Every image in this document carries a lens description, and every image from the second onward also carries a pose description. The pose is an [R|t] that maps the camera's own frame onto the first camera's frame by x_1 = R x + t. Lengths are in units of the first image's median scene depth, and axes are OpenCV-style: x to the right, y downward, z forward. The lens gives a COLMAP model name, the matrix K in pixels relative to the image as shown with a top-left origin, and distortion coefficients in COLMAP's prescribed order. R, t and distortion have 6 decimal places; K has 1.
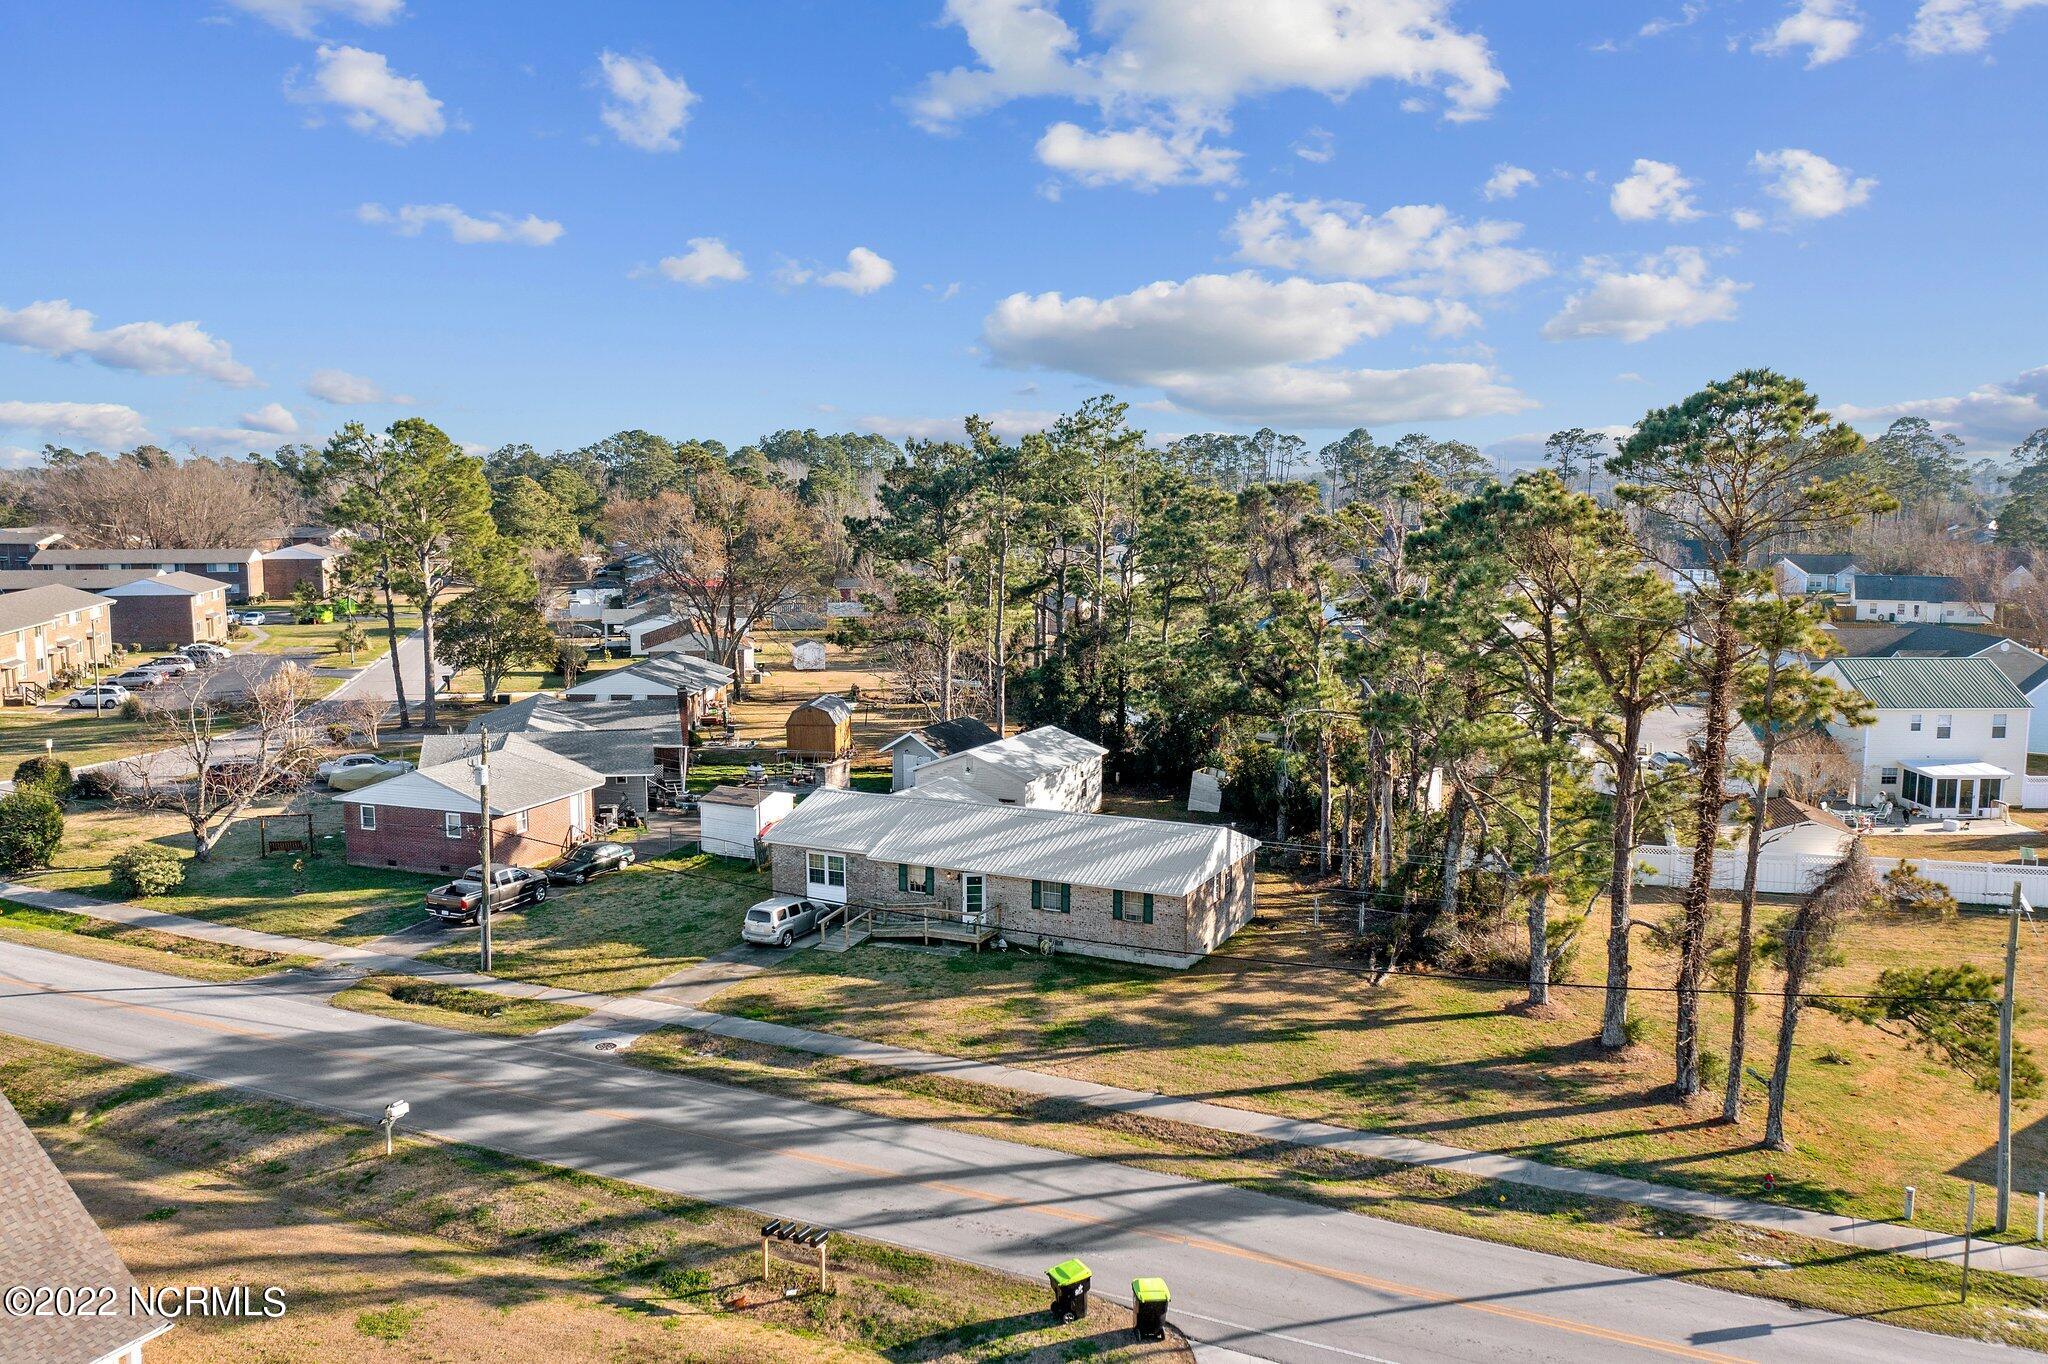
lens RADIAL K [[1609.6, 0, 1024.0], [0, 1609.6, 682.0], [0, 0, 1]] dist [0.001181, 0.003385]
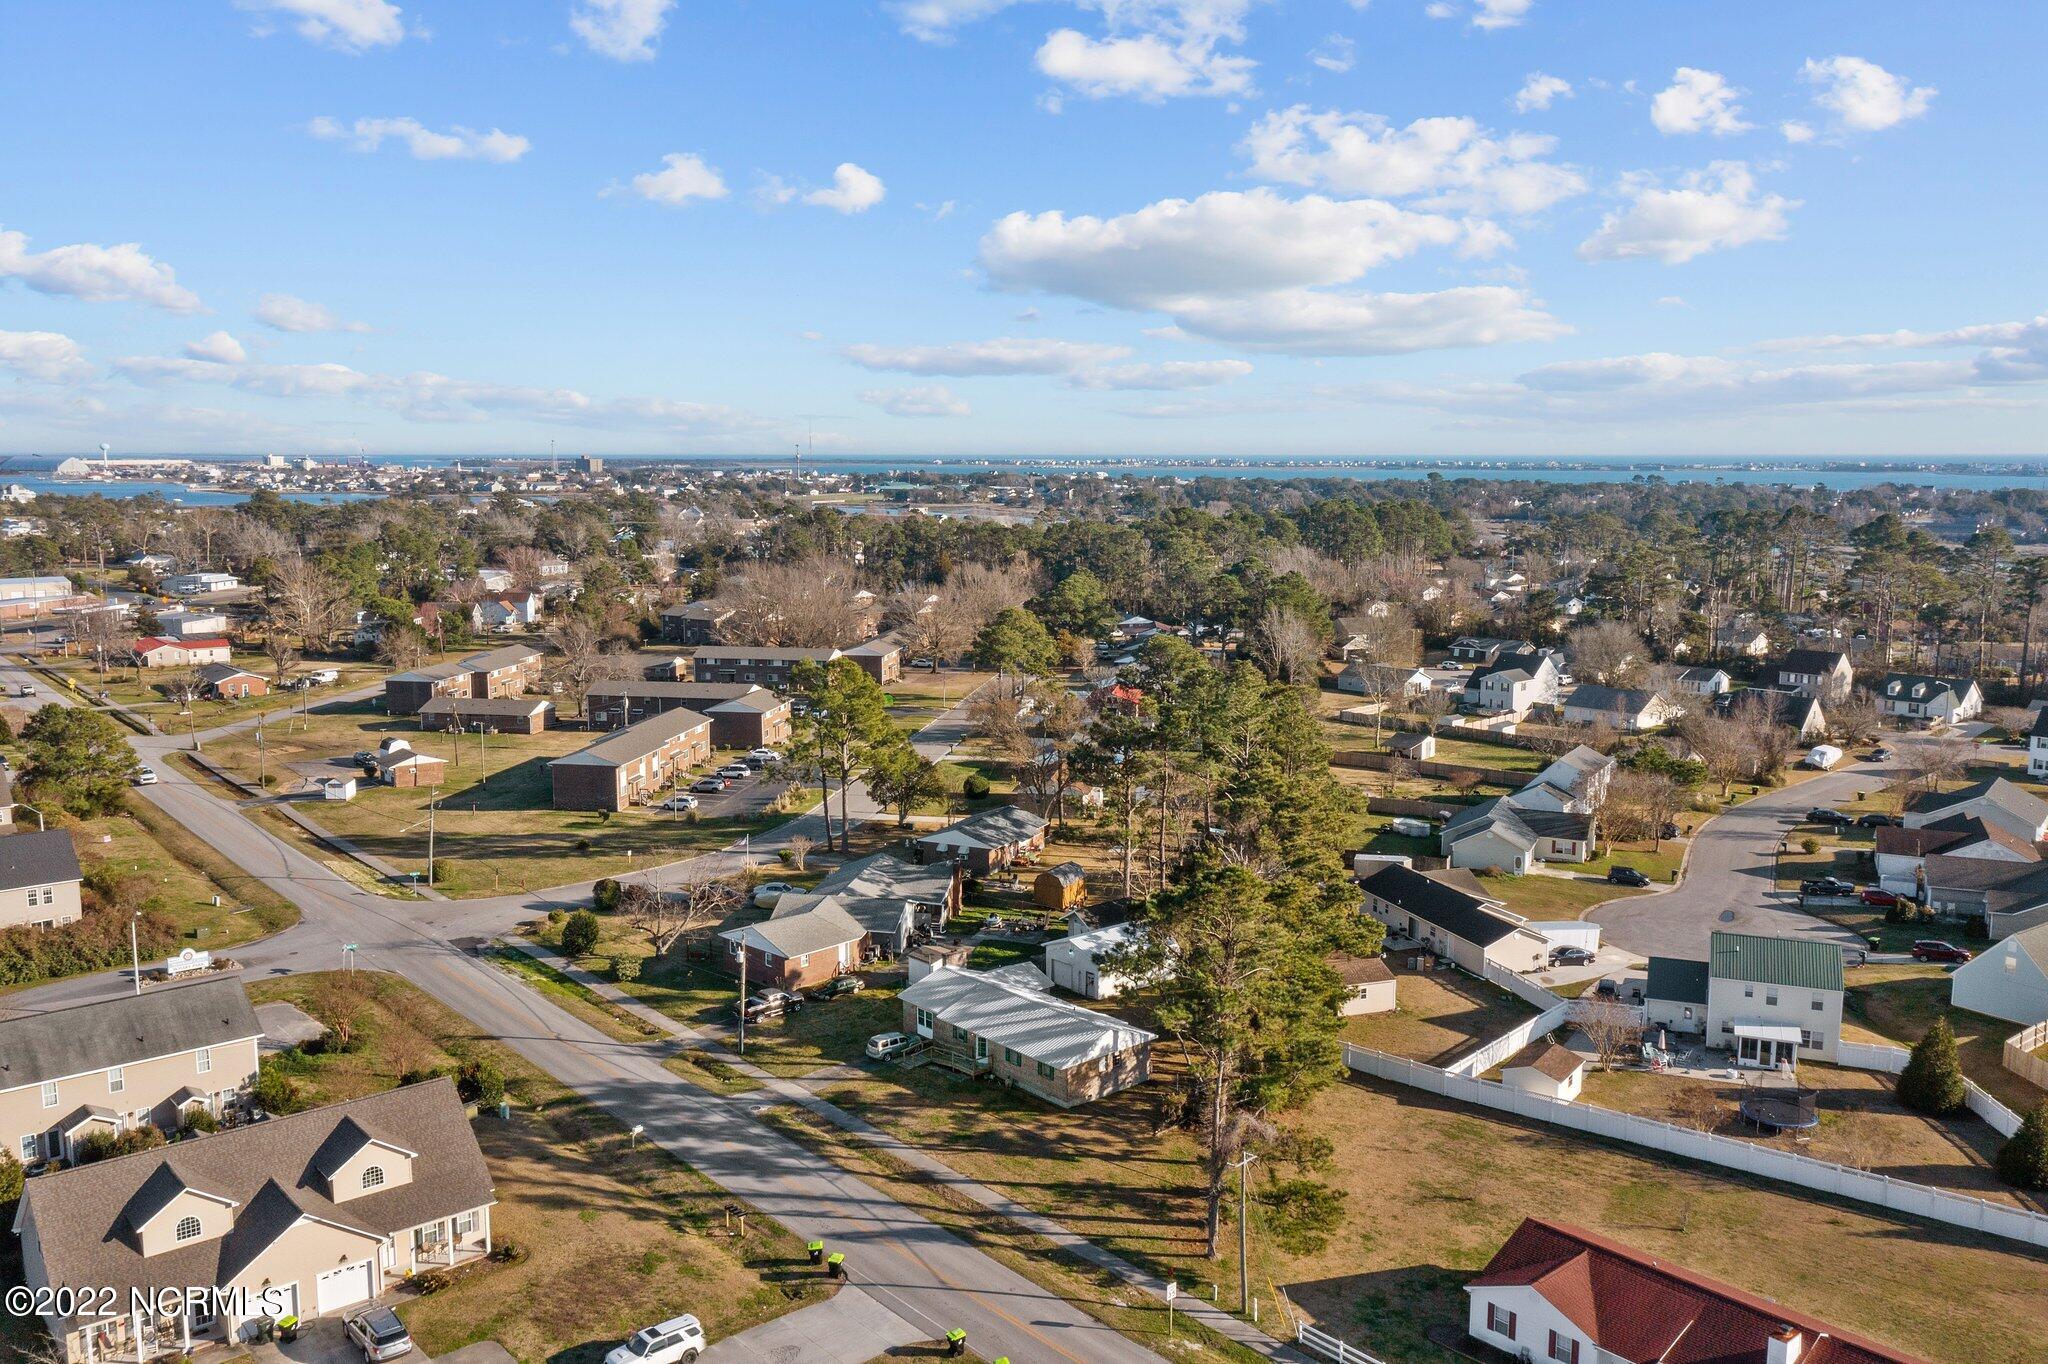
lens RADIAL K [[1591.8, 0, 1012.4], [0, 1591.8, 686.2], [0, 0, 1]] dist [-0.007594, 0.004858]
pose [[0.918491, 0.049920, -0.392279, 0.836587], [-0.046109, 0.998753, 0.019137, -0.379929], [0.392746, 0.000510, 0.919647, -0.775768]]
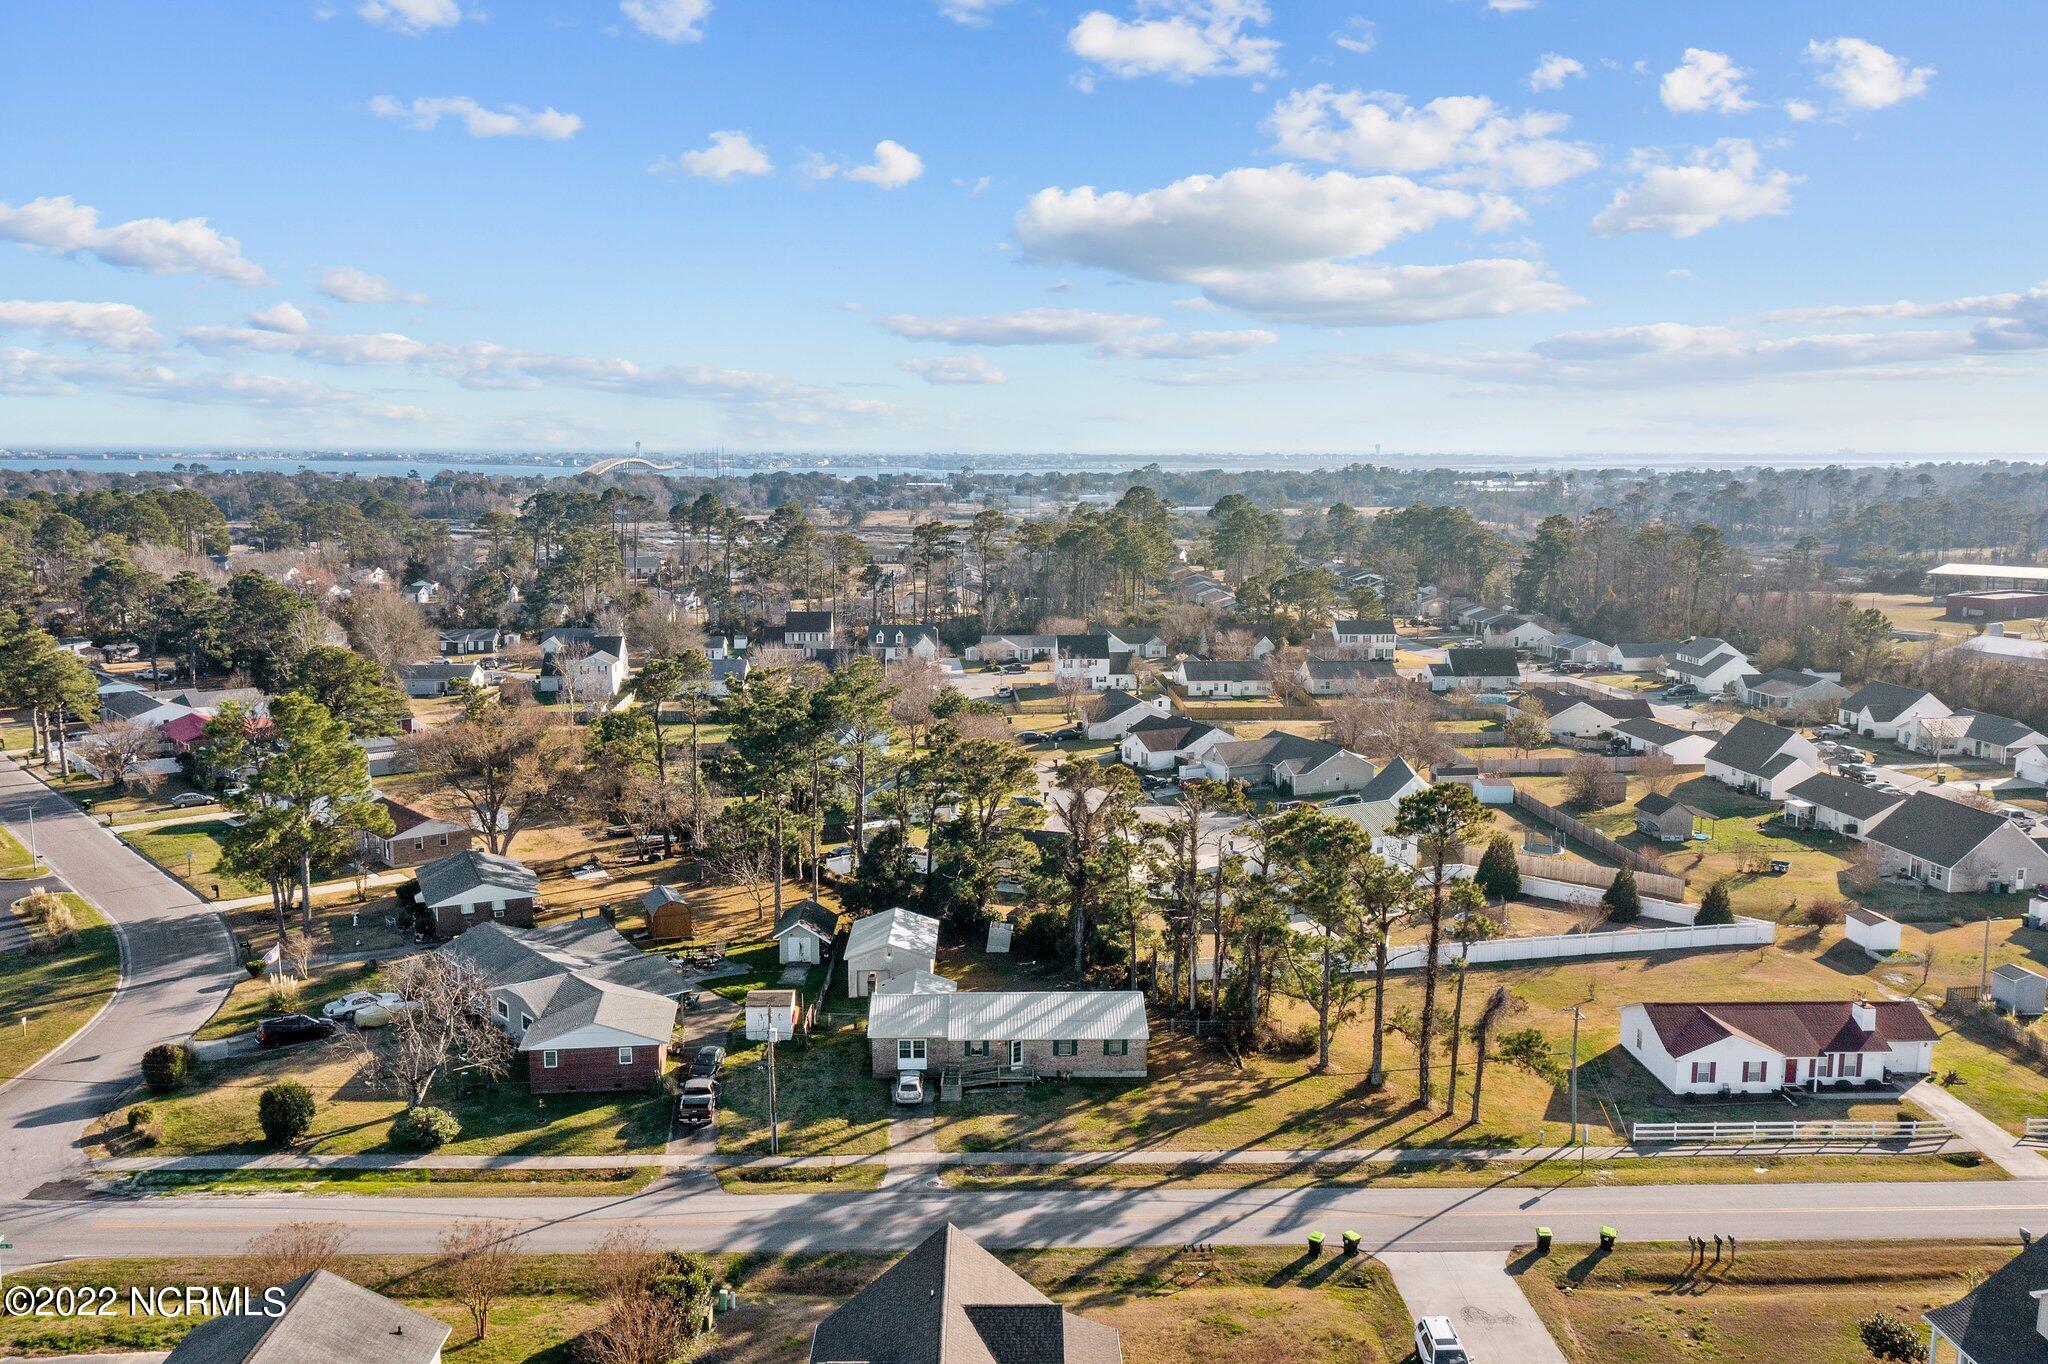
lens RADIAL K [[1607.3, 0, 1011.0], [0, 1607.3, 687.6], [0, 0, 1]] dist [0.001320, -0.003080]
pose [[0.887977, -0.066411, 0.455067, -0.968767], [0.058828, 0.997792, 0.030822, -0.378187], [-0.456109, -0.000599, 0.889924, -0.634774]]
